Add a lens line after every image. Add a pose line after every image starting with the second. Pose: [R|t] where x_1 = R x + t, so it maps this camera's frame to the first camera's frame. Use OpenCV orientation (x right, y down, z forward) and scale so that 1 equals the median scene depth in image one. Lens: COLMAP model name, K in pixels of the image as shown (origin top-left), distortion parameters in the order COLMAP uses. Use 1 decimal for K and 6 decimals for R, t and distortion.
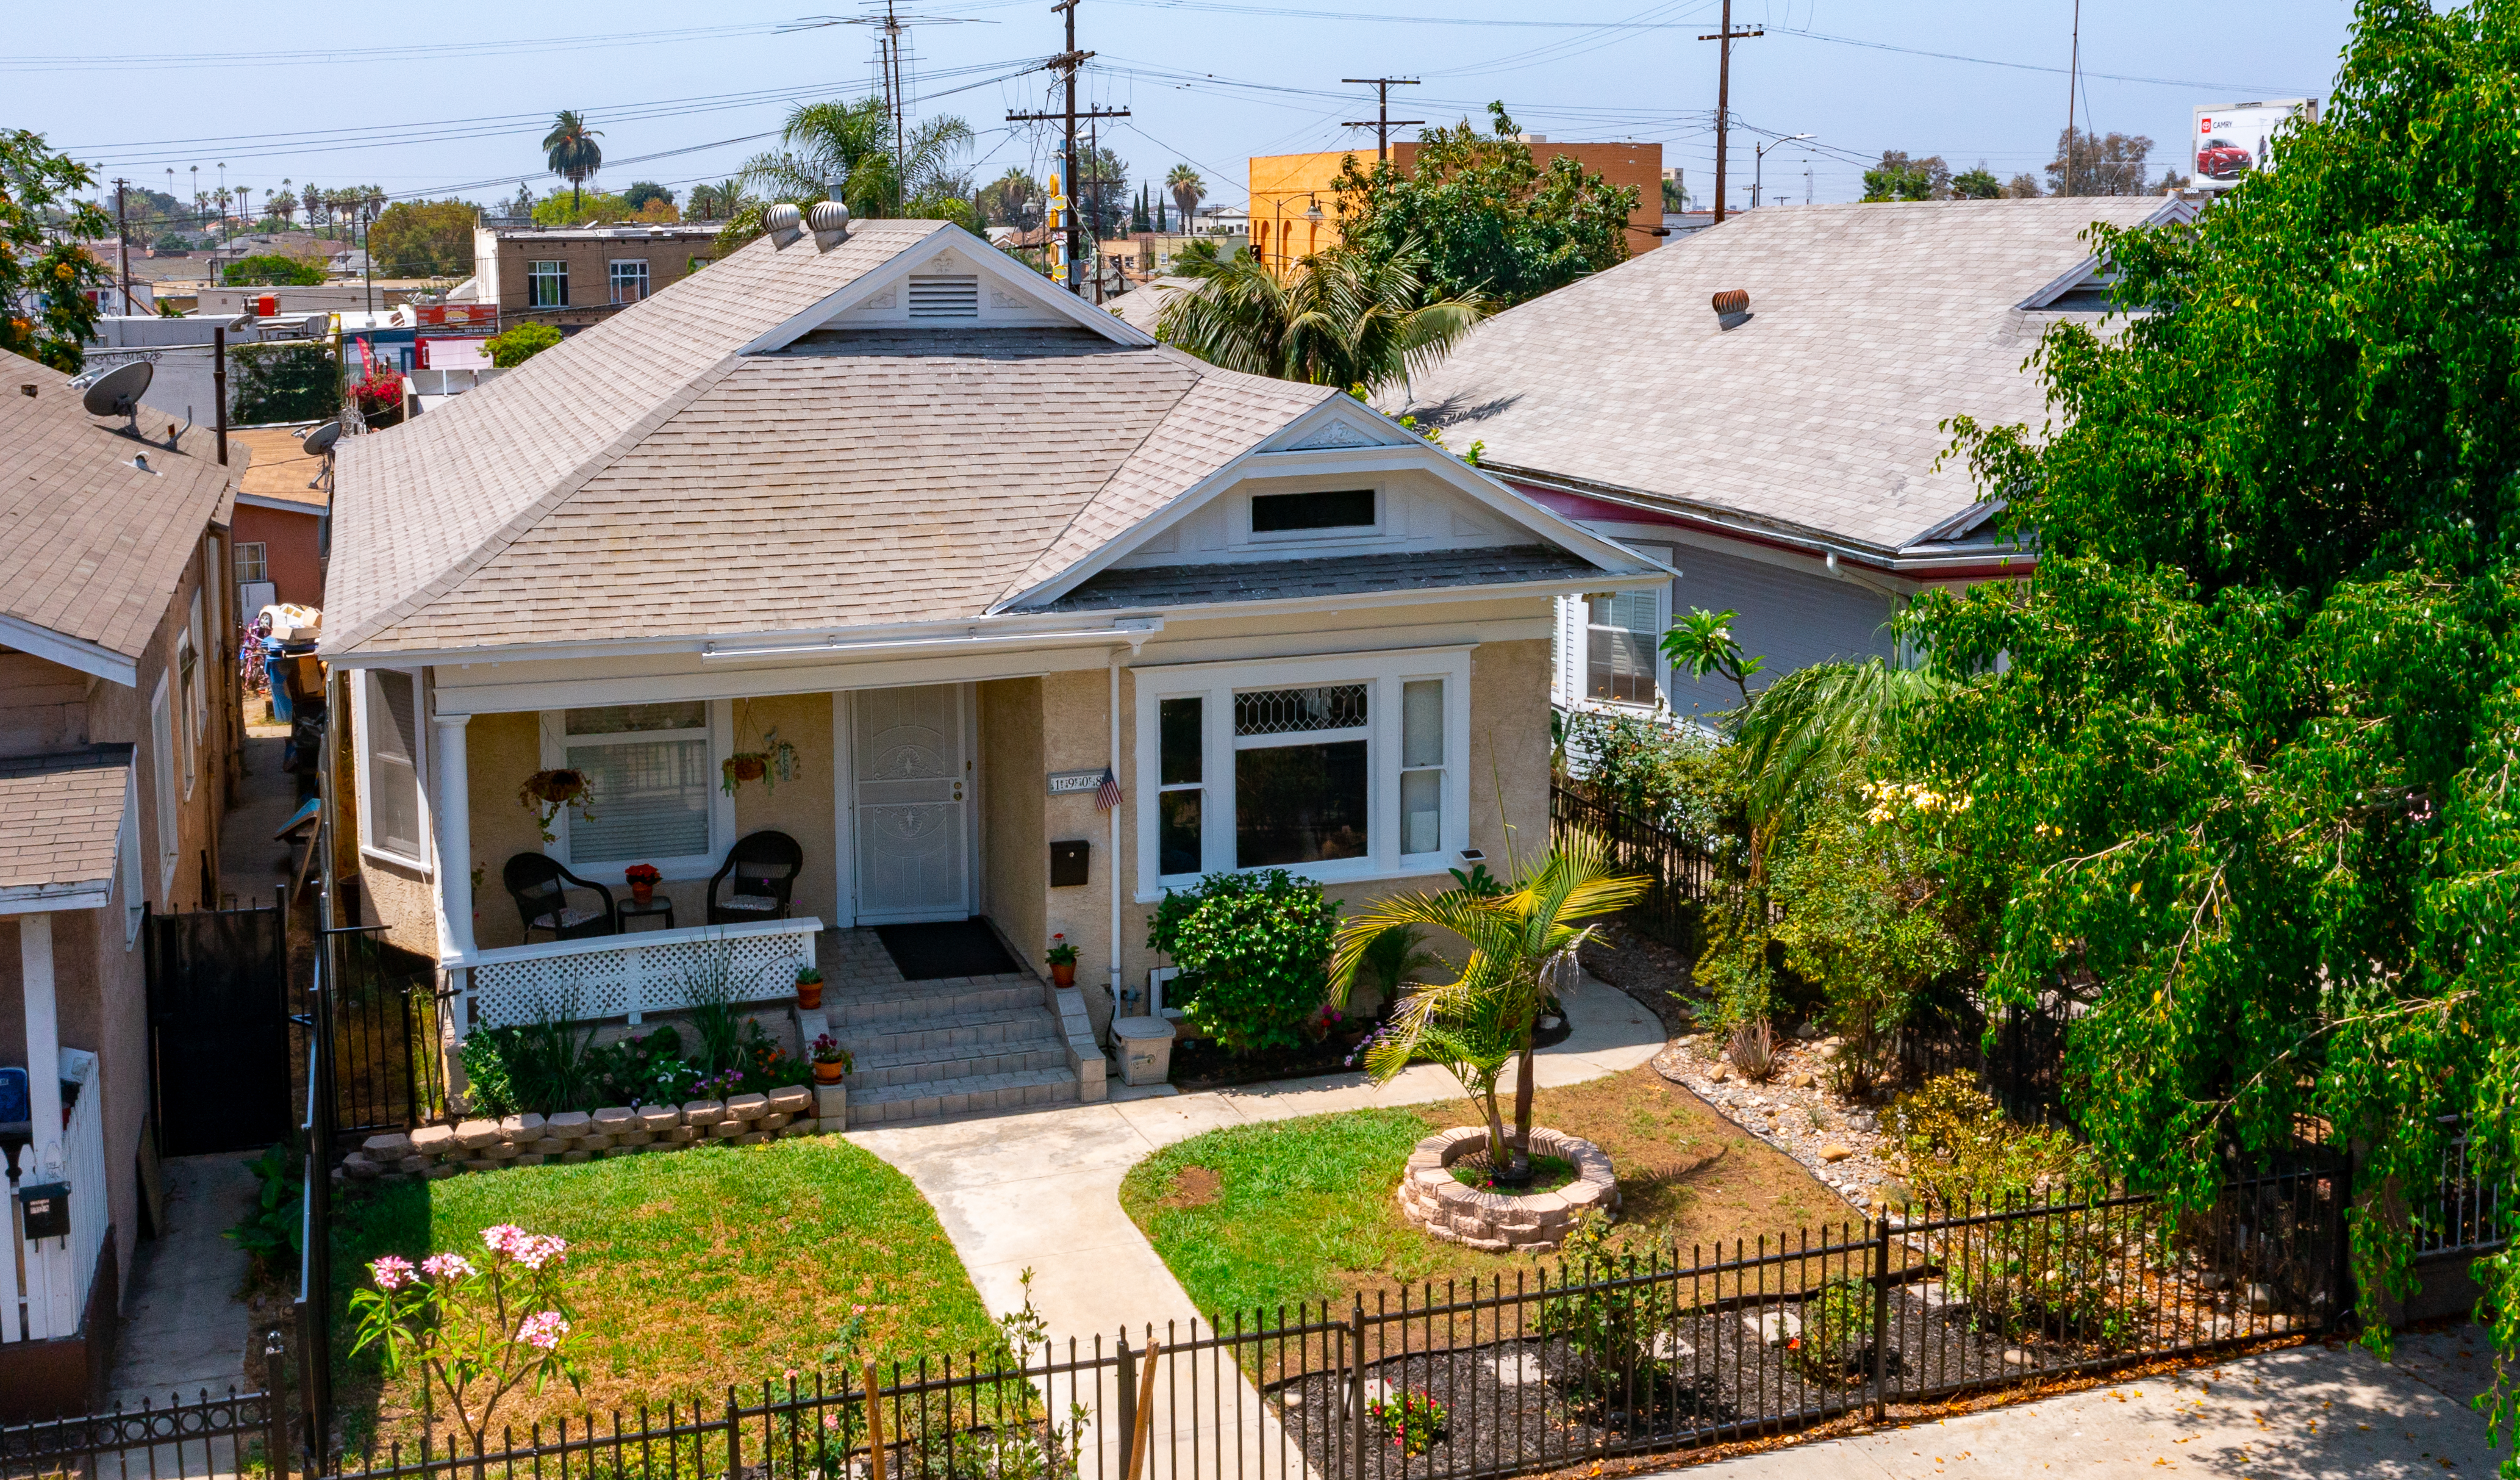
lens RADIAL K [[2622.7, 0, 1146.8], [0, 2622.7, 524.9], [0, 0, 1]] dist [-0.025251, 0.008080]
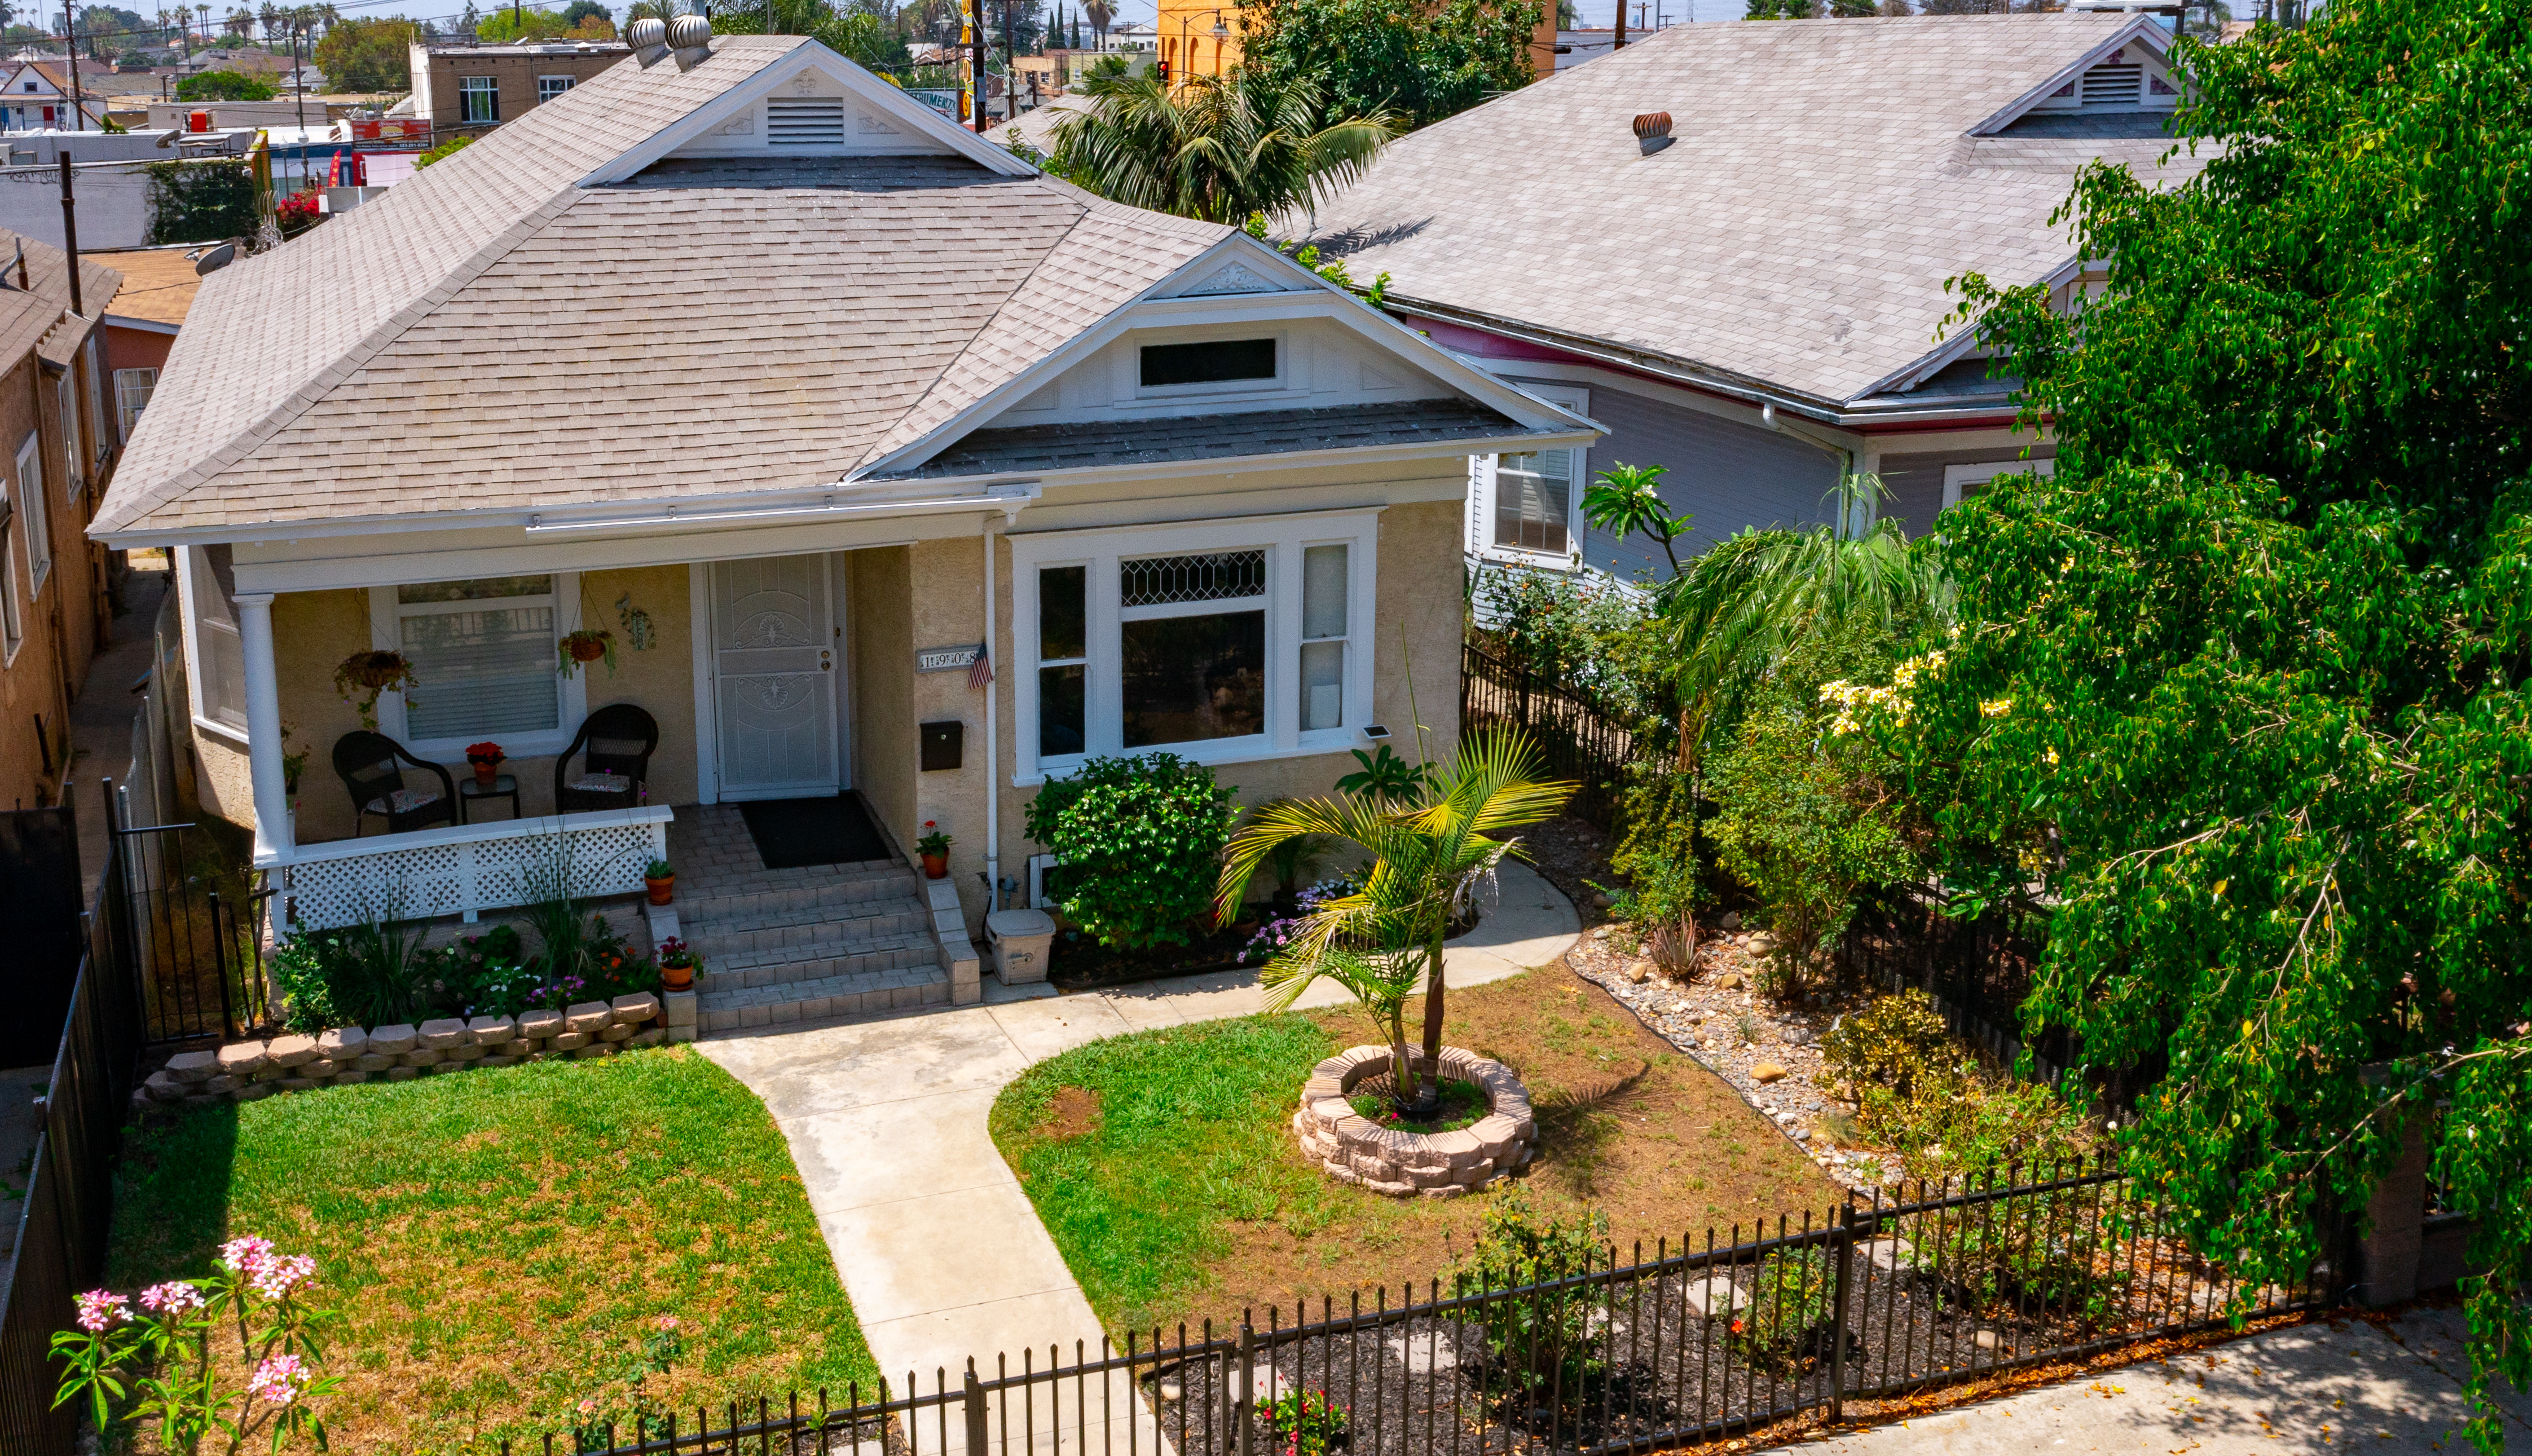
lens RADIAL K [[2423.5, 0, 1071.2], [0, 2423.5, 619.3], [0, 0, 1]] dist [-0.021809, -0.000849]
pose [[0.999994, 0.000402, 0.003297, 0.013843], [-0.000795, 0.992760, 0.120116, -0.018517], [-0.003224, -0.120118, 0.992754, 0.161890]]
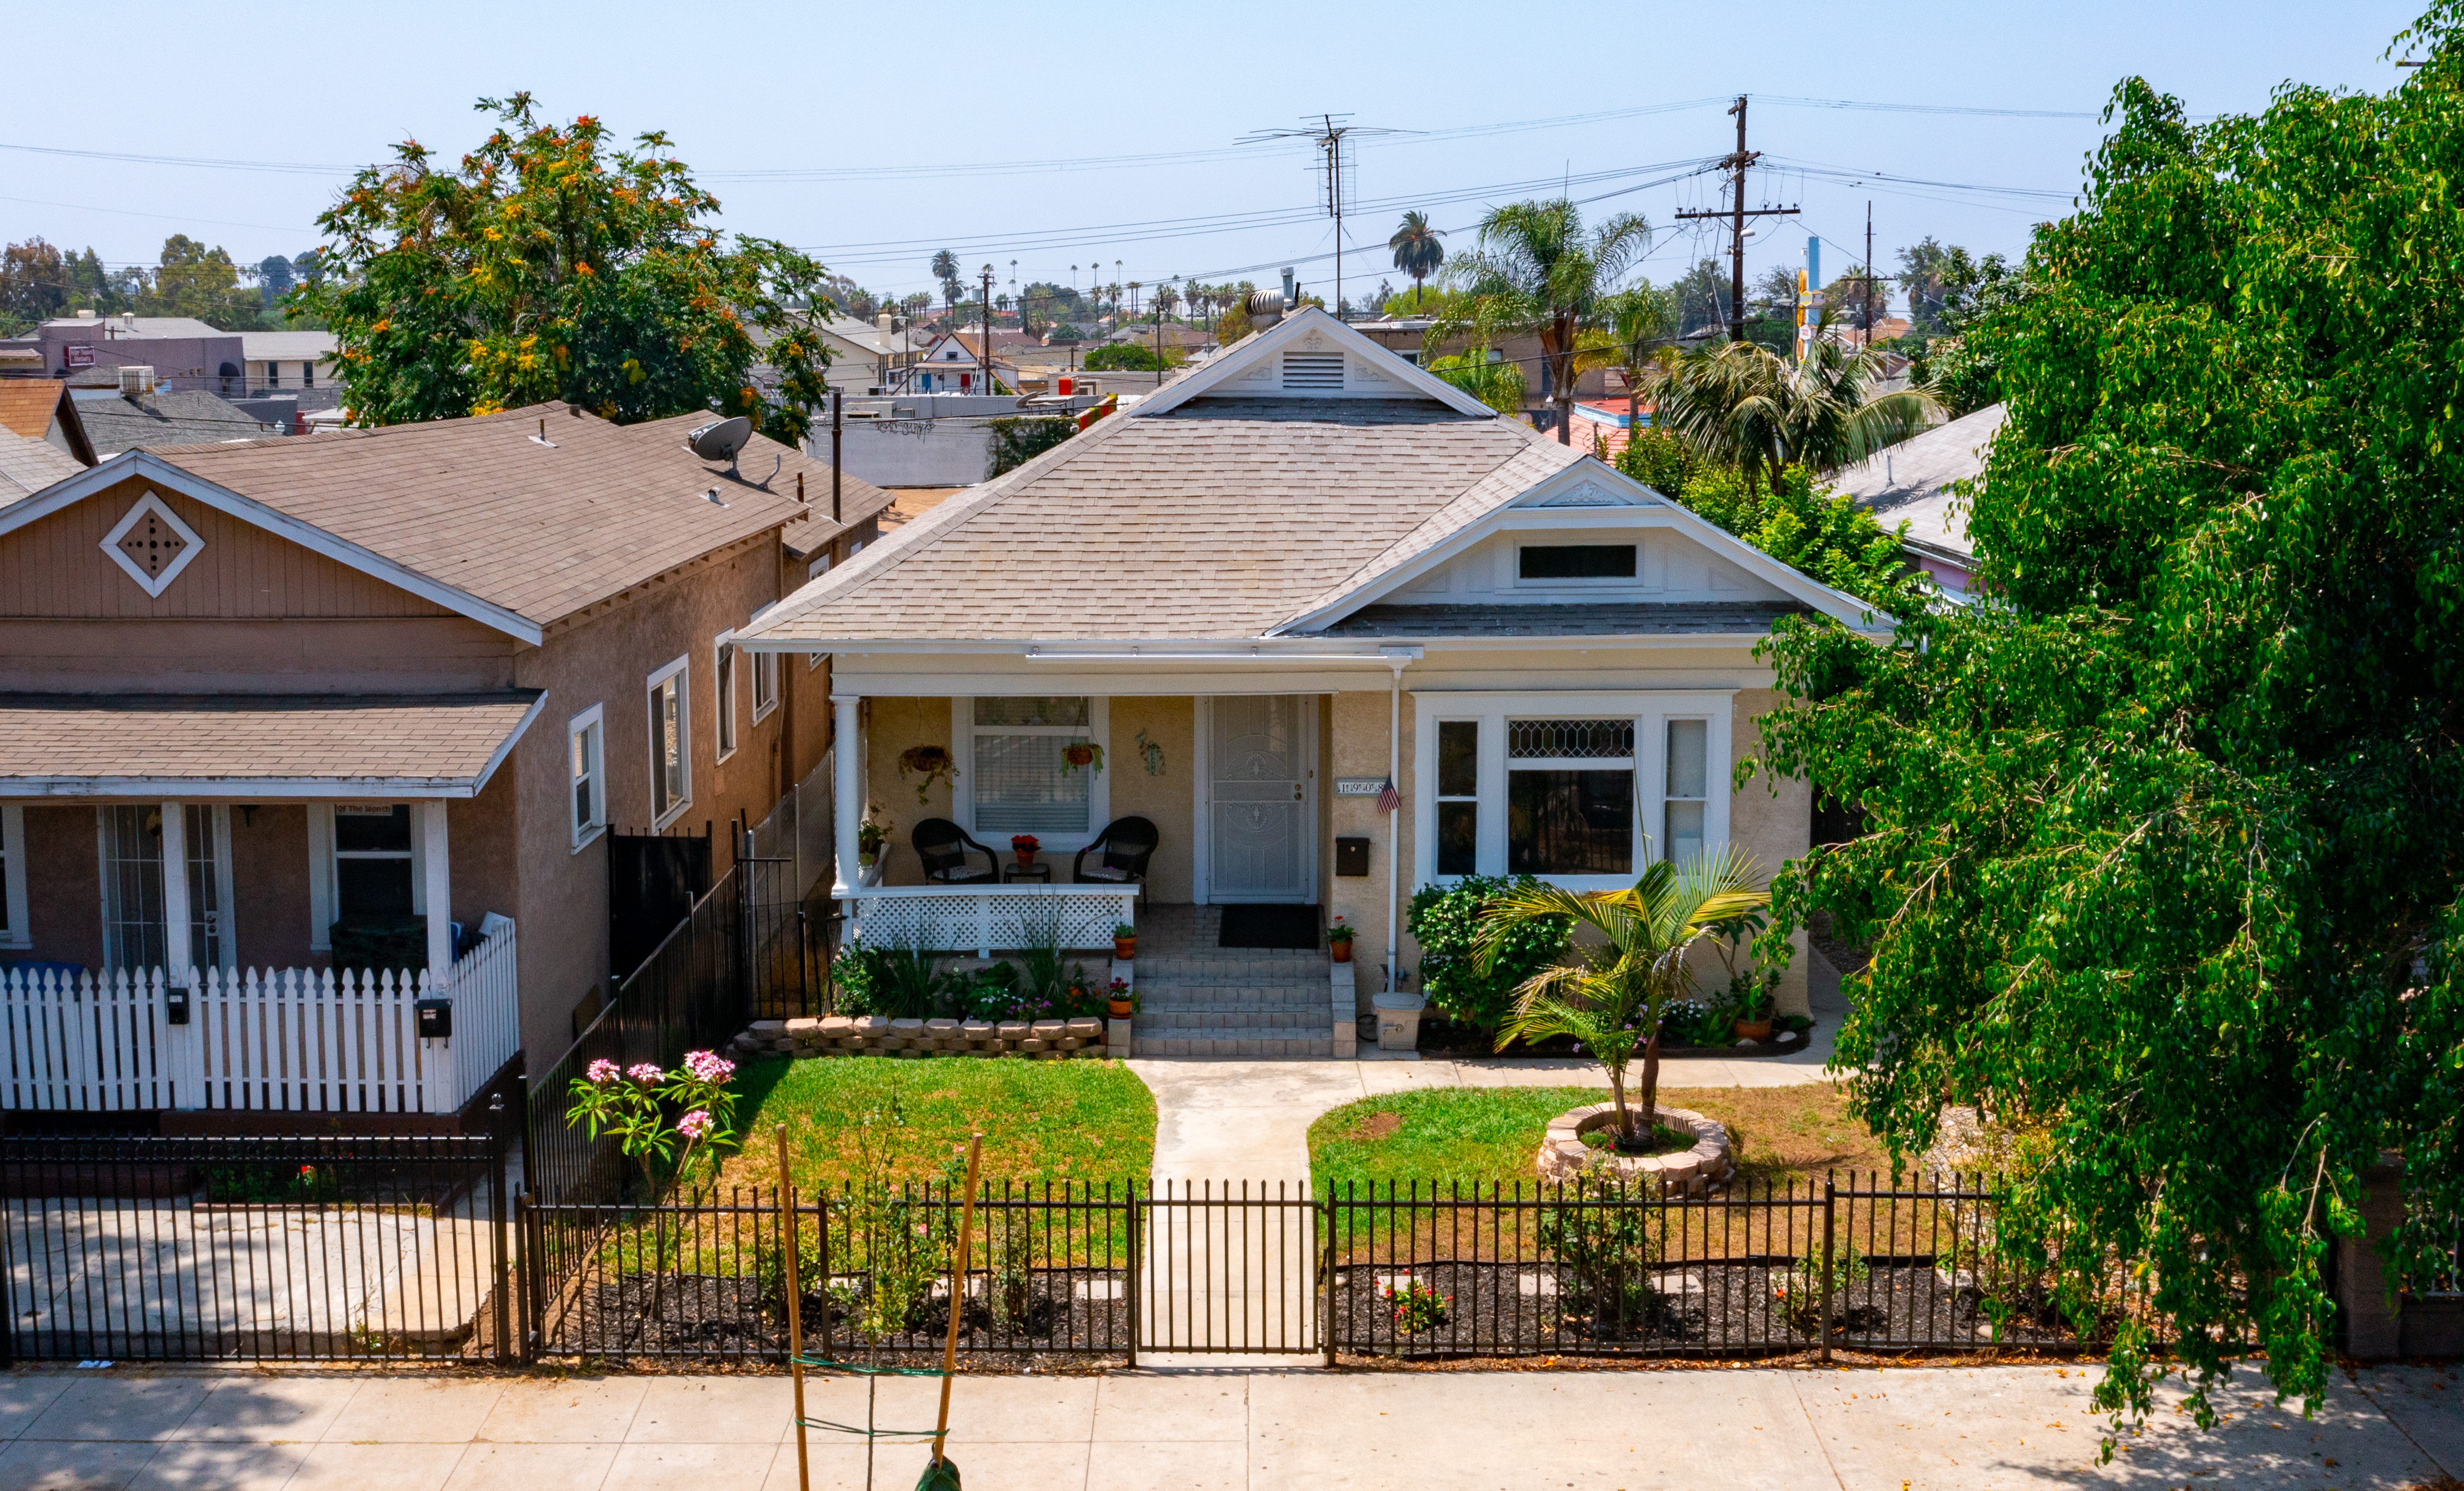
lens RADIAL K [[2546.2, 0, 1135.0], [0, 2546.2, 599.2], [0, 0, 1]] dist [-0.020273, -0.000599]
pose [[0.944089, 0.041330, -0.327089, 0.252044], [-0.042956, 0.999074, 0.002257, 0.017038], [0.326880, 0.011920, 0.944991, -0.103311]]
